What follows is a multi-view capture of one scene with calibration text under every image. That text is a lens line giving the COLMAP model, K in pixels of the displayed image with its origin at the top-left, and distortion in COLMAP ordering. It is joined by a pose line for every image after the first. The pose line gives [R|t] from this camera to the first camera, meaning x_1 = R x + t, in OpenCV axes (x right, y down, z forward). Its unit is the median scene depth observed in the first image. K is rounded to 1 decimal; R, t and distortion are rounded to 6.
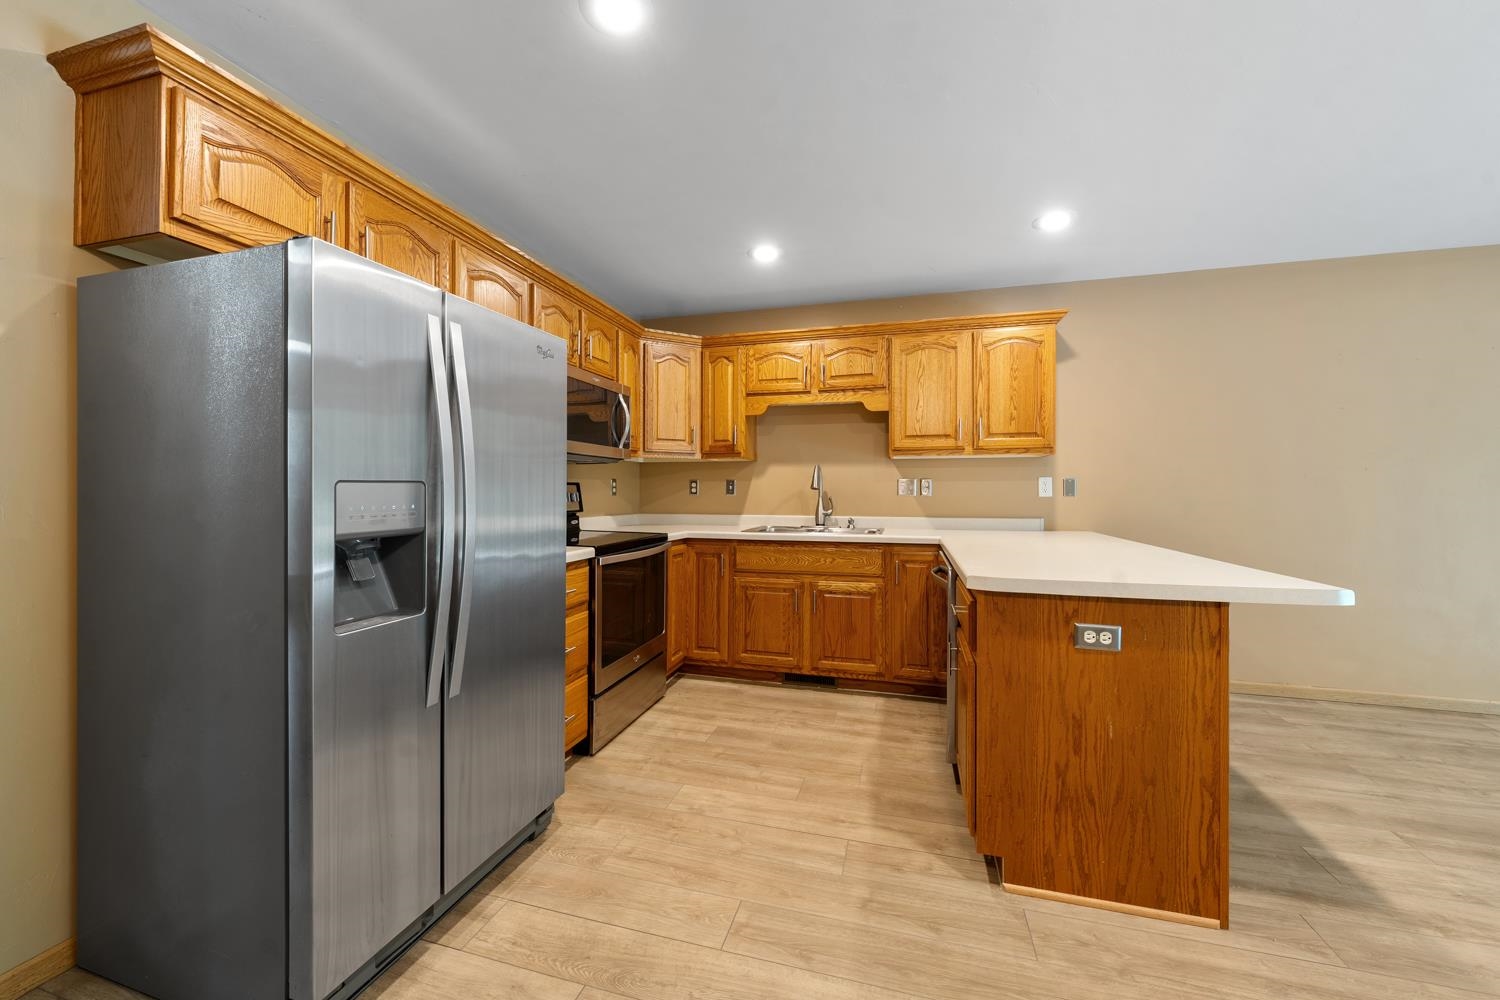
lens RADIAL K [[565.6, 0, 750.4], [0, 565.6, 490.8], [0, 0, 1]] dist [-0.000304, 0.000173]
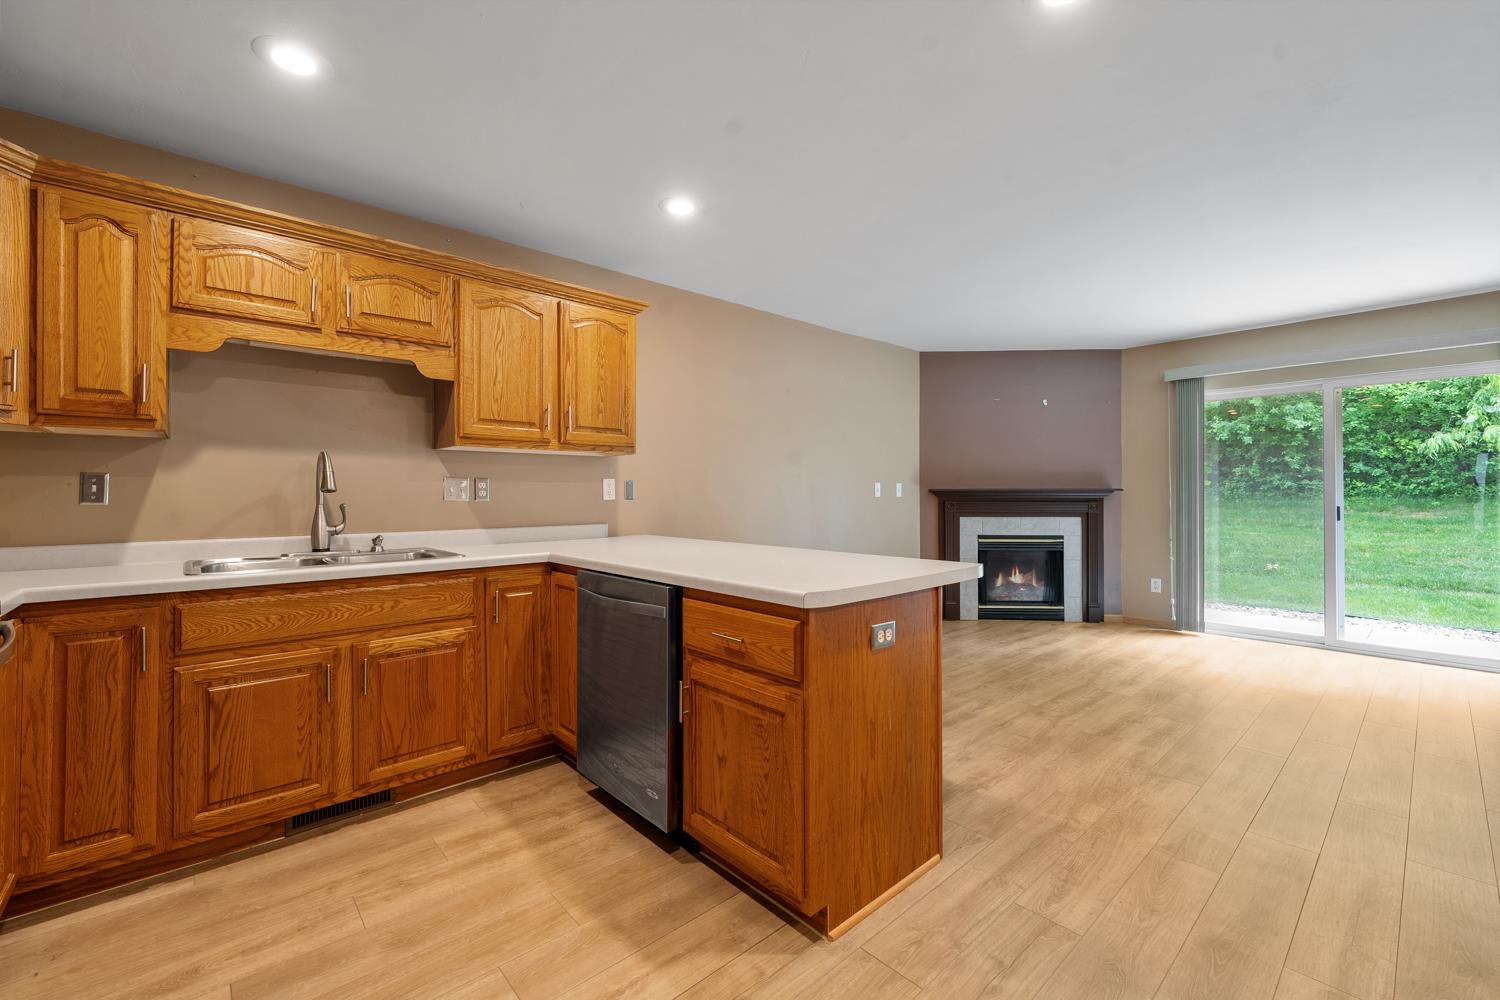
lens RADIAL K [[617.1, 0, 739.1], [0, 617.1, 491.2], [0, 0, 1]] dist [-0.001650, 0.000025]
pose [[0.541142, 0.000955, 0.840931, -0.224693], [0.004081, 0.999985, -0.003763, 0.000846], [-0.840921, 0.005468, 0.541130, 0.298201]]
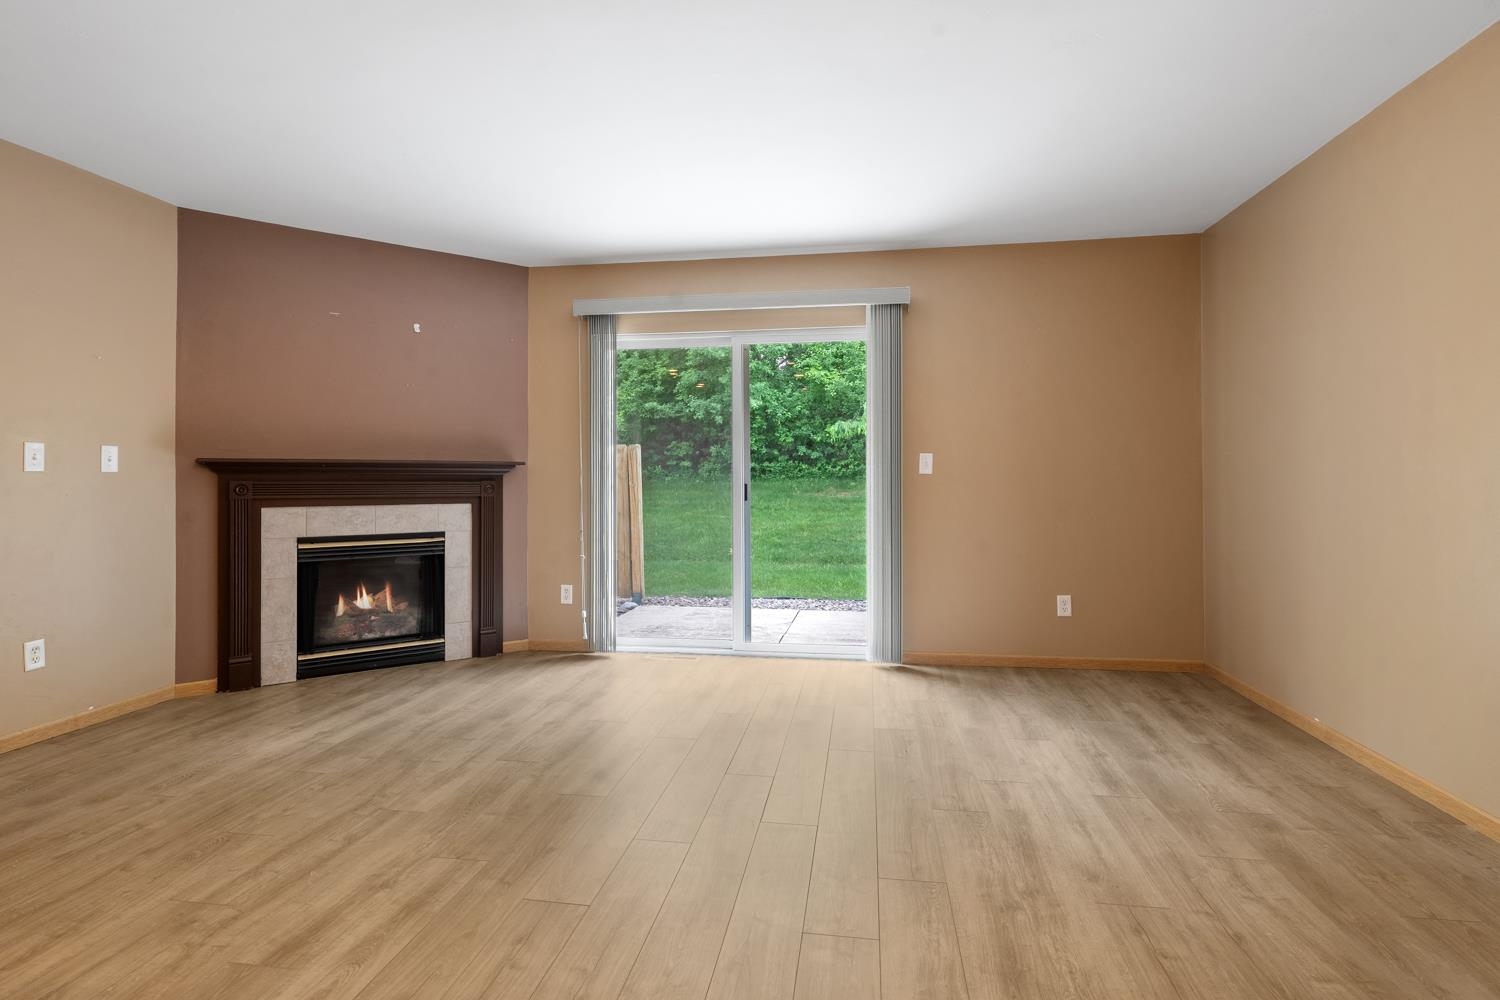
lens RADIAL K [[744.8, 0, 752.7], [0, 744.8, 471.3], [0, 0, 1]] dist [0.000534, -0.000448]
pose [[-0.123932, 0.007545, 0.992262, 0.263718], [0.004453, 0.999965, -0.007048, 0.021928], [-0.992281, 0.003545, -0.123961, 0.074898]]
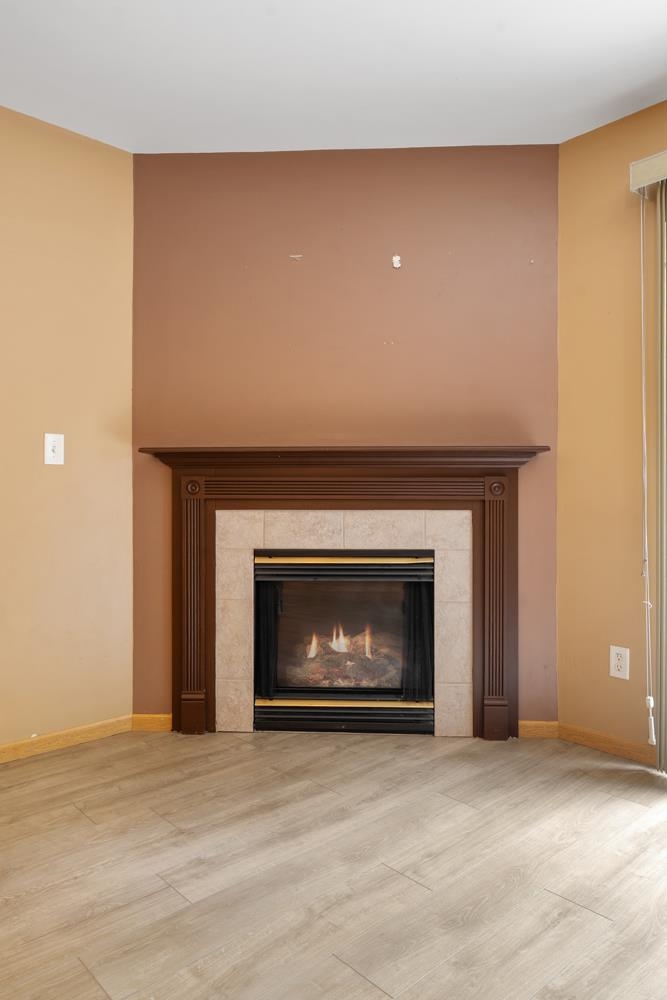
lens RADIAL K [[676.4, 0, 333.5], [0, 676.4, 500.0], [0, 0, 1]] dist [0.003529, -0.003499]
pose [[0.526174, -0.009080, 0.850329, 0.890219], [0.004159, 0.999959, 0.008104, 0.049387], [-0.850367, -0.000728, 0.526189, 0.121951]]
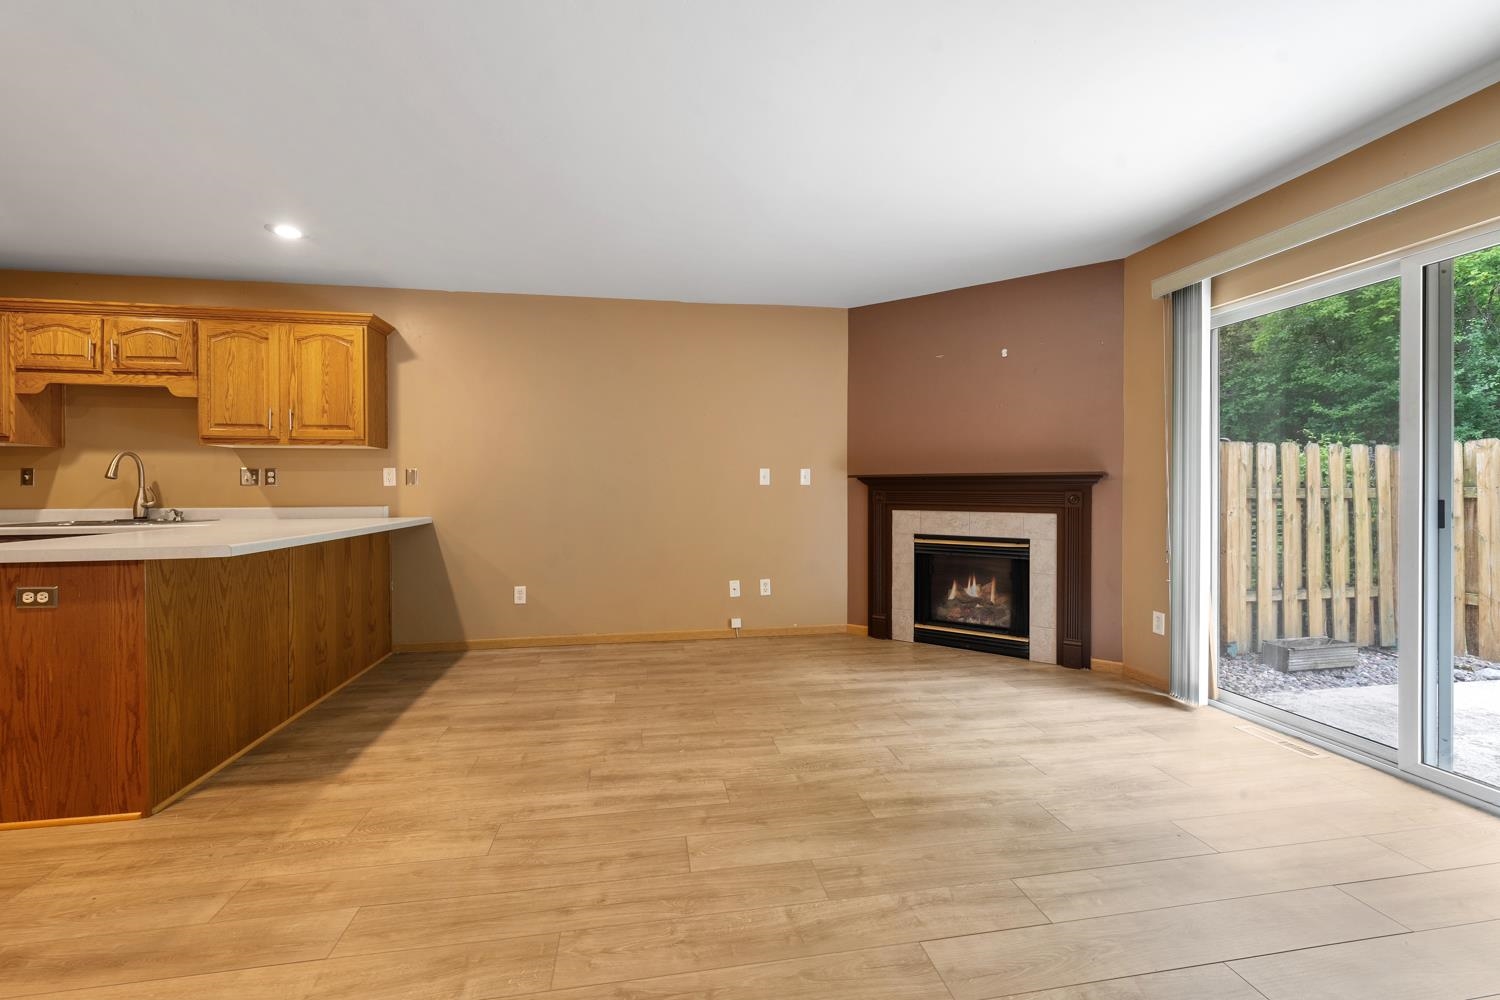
lens RADIAL K [[615.9, 0, 746.4], [0, 615.9, 493.0], [0, 0, 1]] dist [-0.001557, 0.000049]
pose [[0.901934, -0.007184, 0.431815, 0.673514], [0.004372, 0.999962, 0.007505, 0.019323], [-0.431853, -0.004881, 0.901931, -0.378059]]
